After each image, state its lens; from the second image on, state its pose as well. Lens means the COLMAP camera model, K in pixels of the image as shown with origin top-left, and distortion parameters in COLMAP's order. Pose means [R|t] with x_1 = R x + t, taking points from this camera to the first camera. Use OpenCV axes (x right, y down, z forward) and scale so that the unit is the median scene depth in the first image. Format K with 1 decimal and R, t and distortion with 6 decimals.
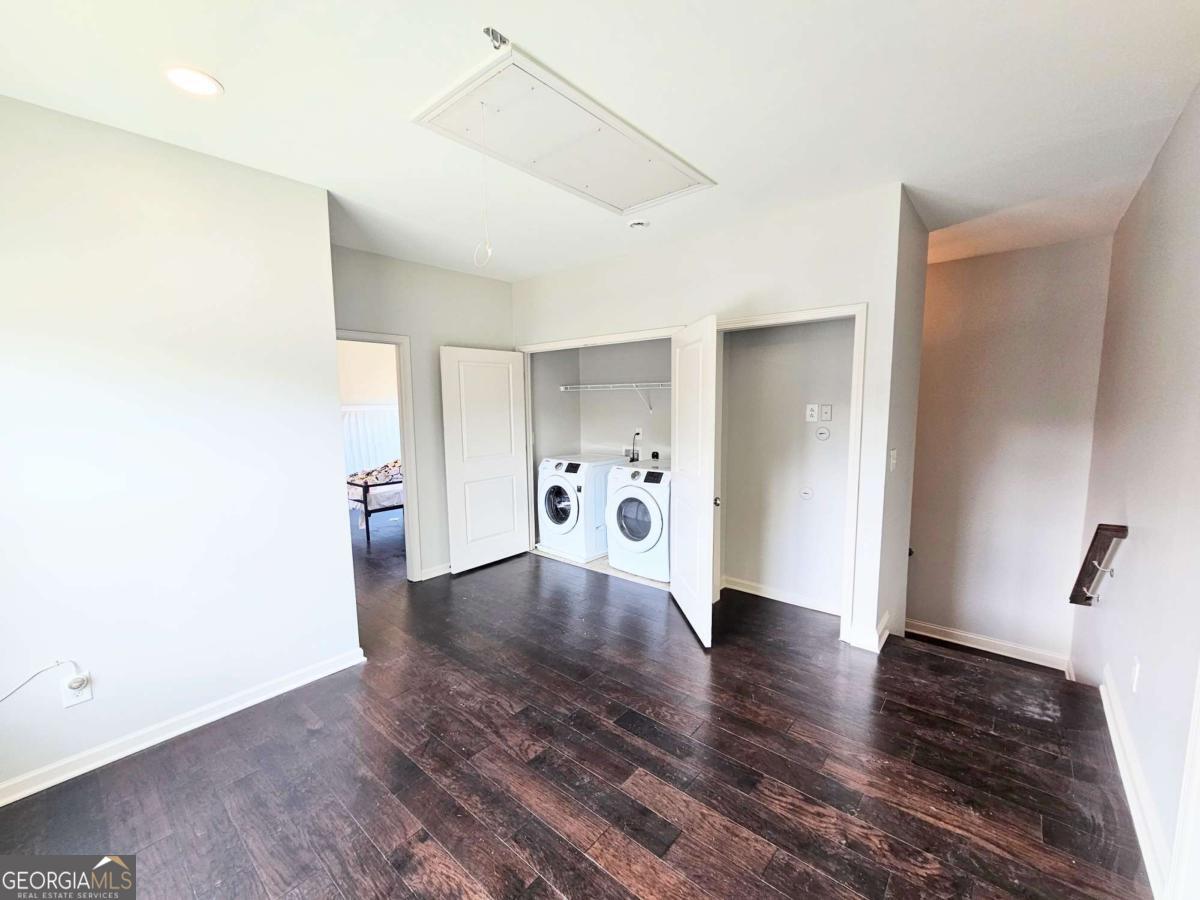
lens RADIAL K [[490.9, 0, 594.8], [0, 490.9, 452.1], [0, 0, 1]] dist [-0.002686, 0.000388]
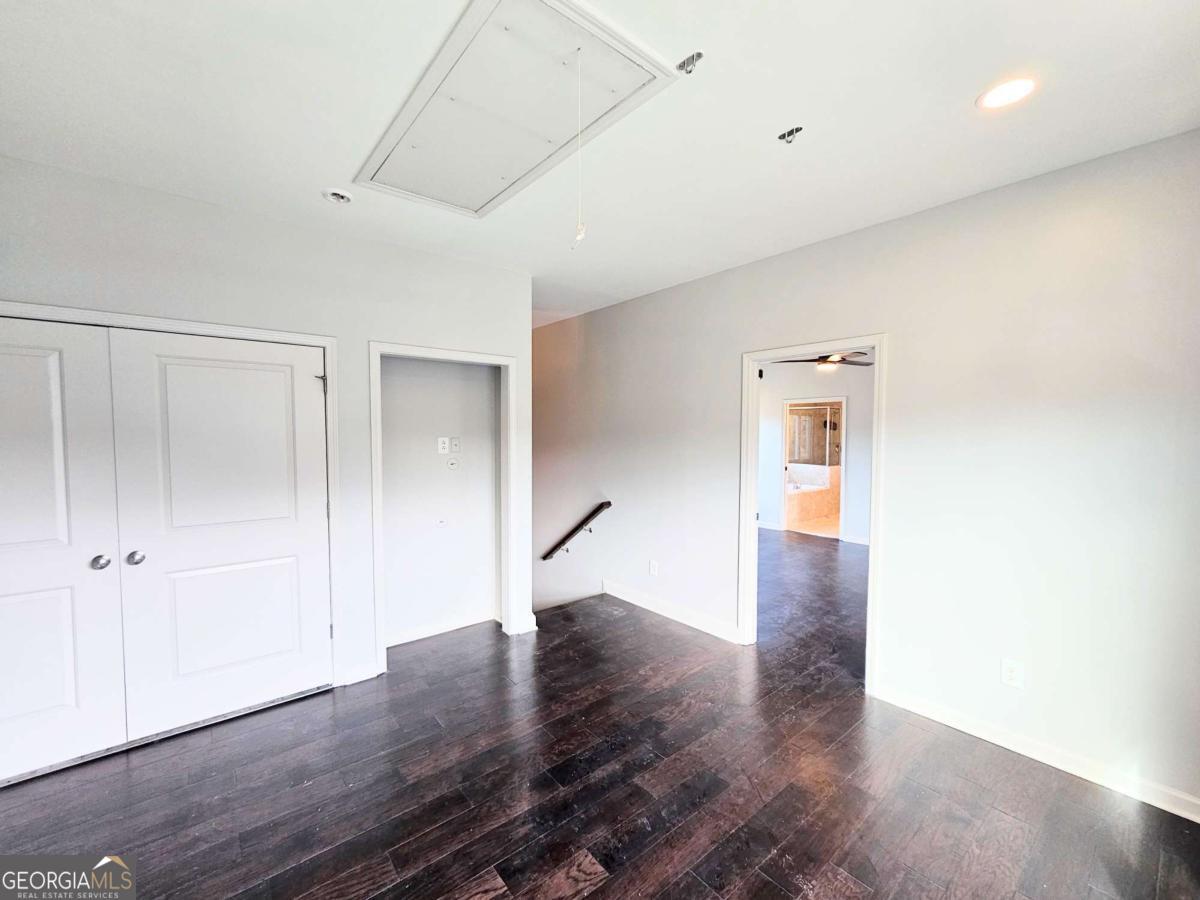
lens RADIAL K [[490.9, 0, 593.4], [0, 490.9, 457.3], [0, 0, 1]] dist [-0.002686, 0.000388]
pose [[0.180307, -0.038450, 0.982859, -0.856903], [0.101497, 0.994629, 0.020291, -0.067004], [-0.978360, 0.096098, 0.183241, 0.761676]]
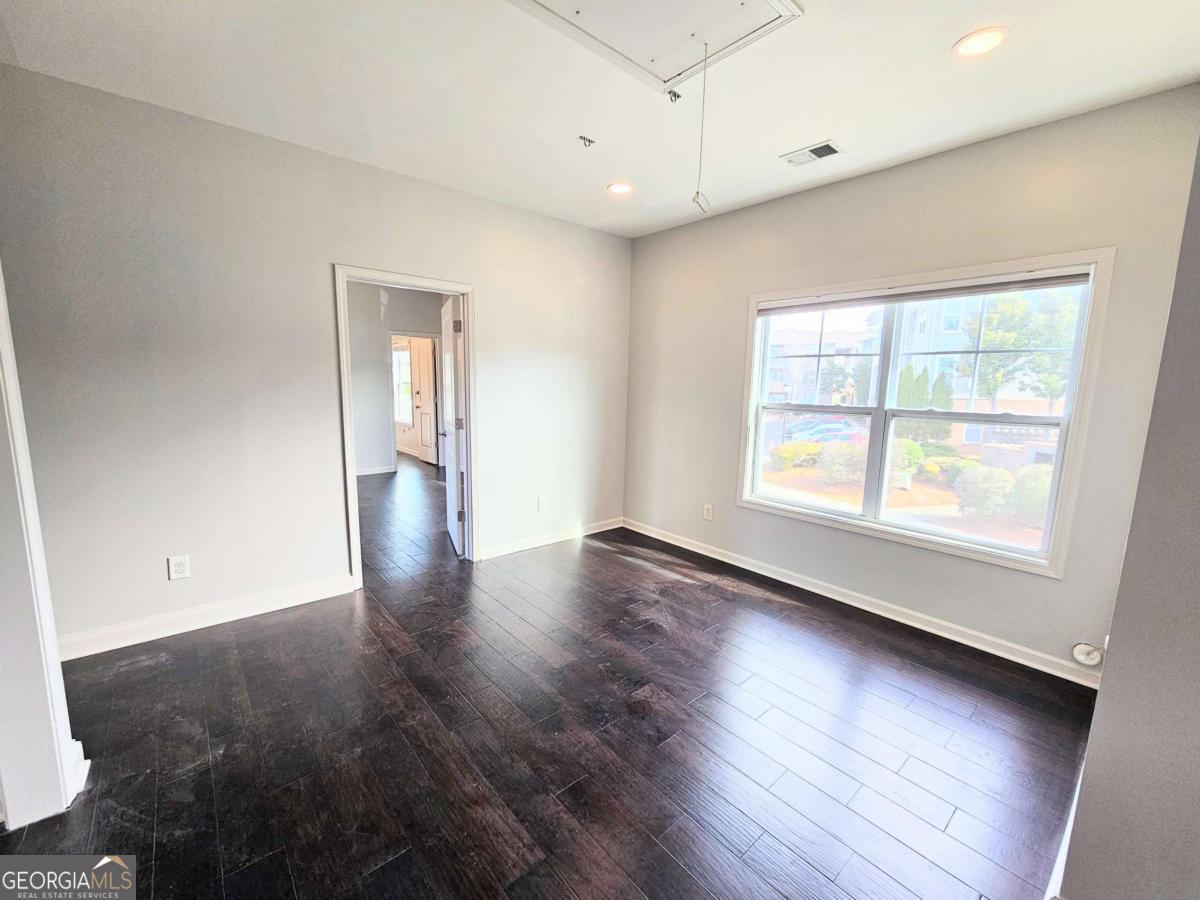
lens RADIAL K [[490.9, 0, 598.0], [0, 490.9, 460.0], [0, 0, 1]] dist [-0.002686, 0.000388]
pose [[-0.989477, -0.040082, 0.139028, -0.145346], [-0.002790, 0.965973, 0.258628, -0.144423], [-0.144664, 0.255519, -0.955920, 1.844027]]
